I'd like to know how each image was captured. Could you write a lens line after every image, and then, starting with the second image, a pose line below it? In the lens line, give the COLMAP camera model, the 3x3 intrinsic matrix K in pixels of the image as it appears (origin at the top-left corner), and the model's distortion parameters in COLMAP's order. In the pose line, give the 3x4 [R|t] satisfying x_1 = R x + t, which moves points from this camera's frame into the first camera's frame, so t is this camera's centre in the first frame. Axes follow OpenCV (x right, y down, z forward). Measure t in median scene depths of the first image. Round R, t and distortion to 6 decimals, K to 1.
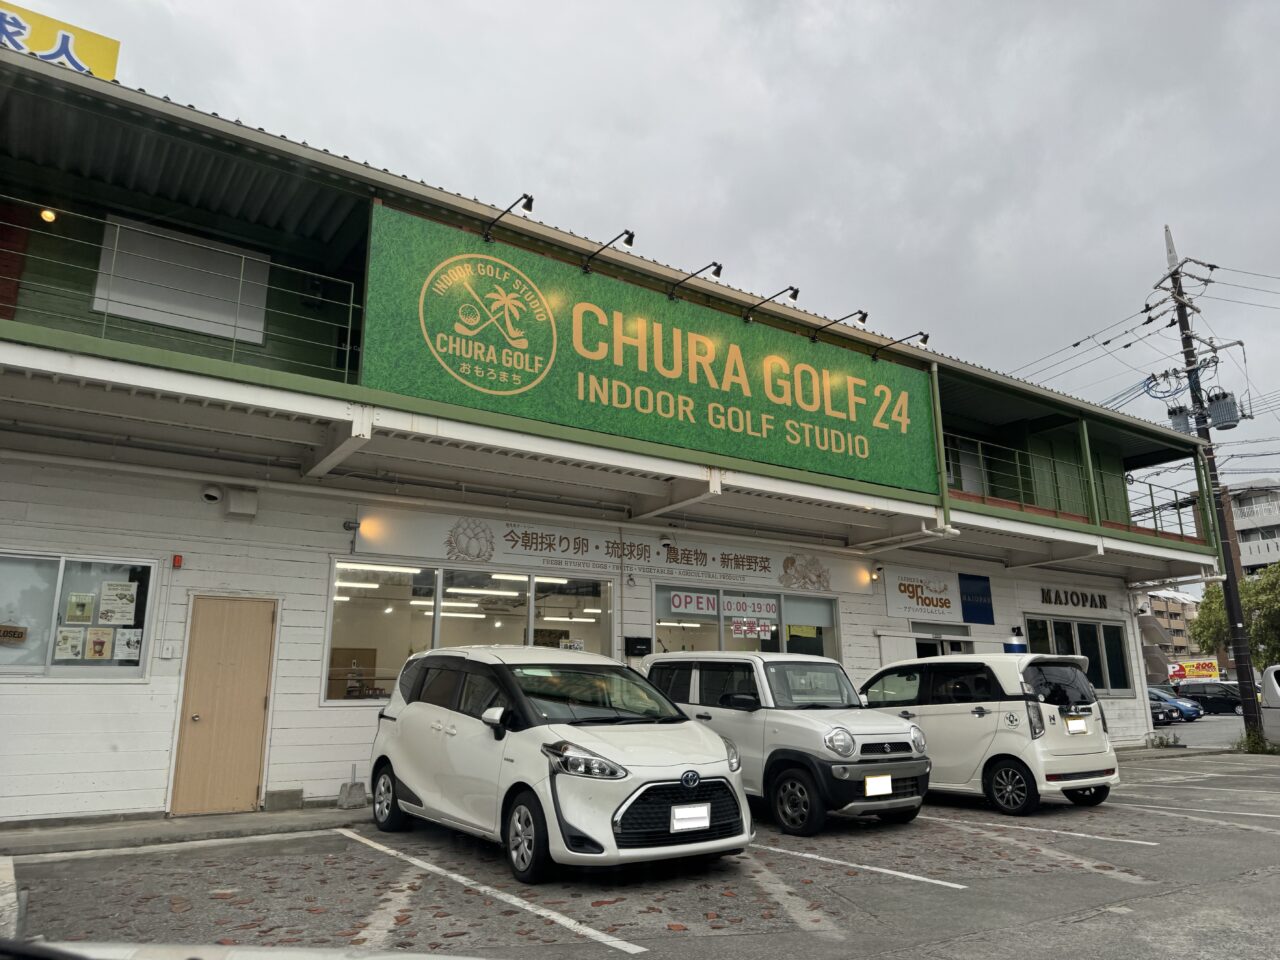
lens RADIAL K [[885.6, 0, 640.0], [0, 885.6, 481.0], [0, 0, 1]] dist [0.007301, 0.000510]
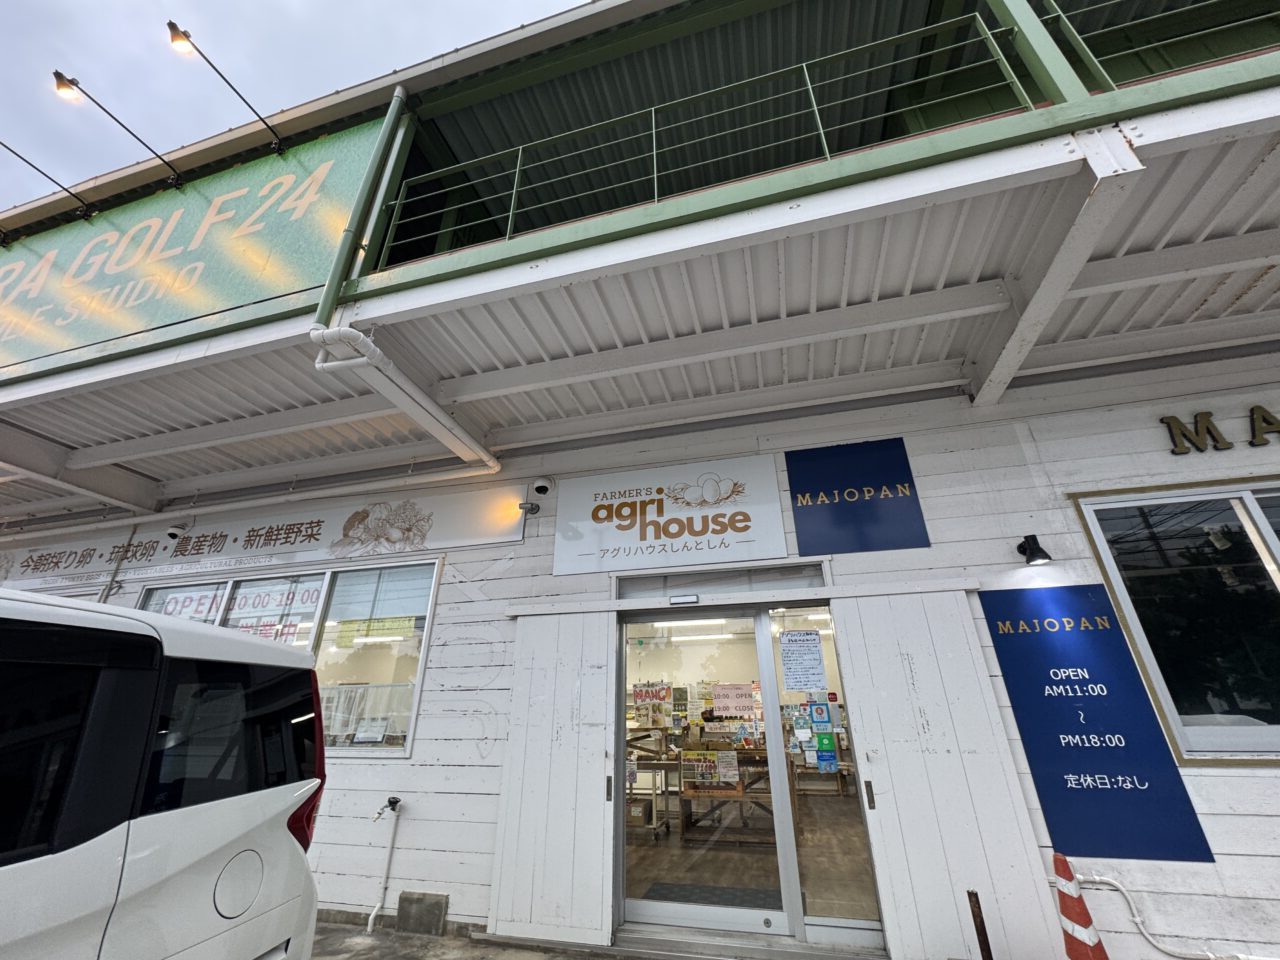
lens RADIAL K [[512.6, 0, 641.0], [0, 512.6, 477.3], [0, 0, 1]] dist [-0.004720, -0.000368]
pose [[0.660095, -0.325609, -0.676944, 0.516013], [0.186376, 0.943984, -0.272318, 0.185263], [0.727694, 0.053590, 0.683805, 0.823722]]
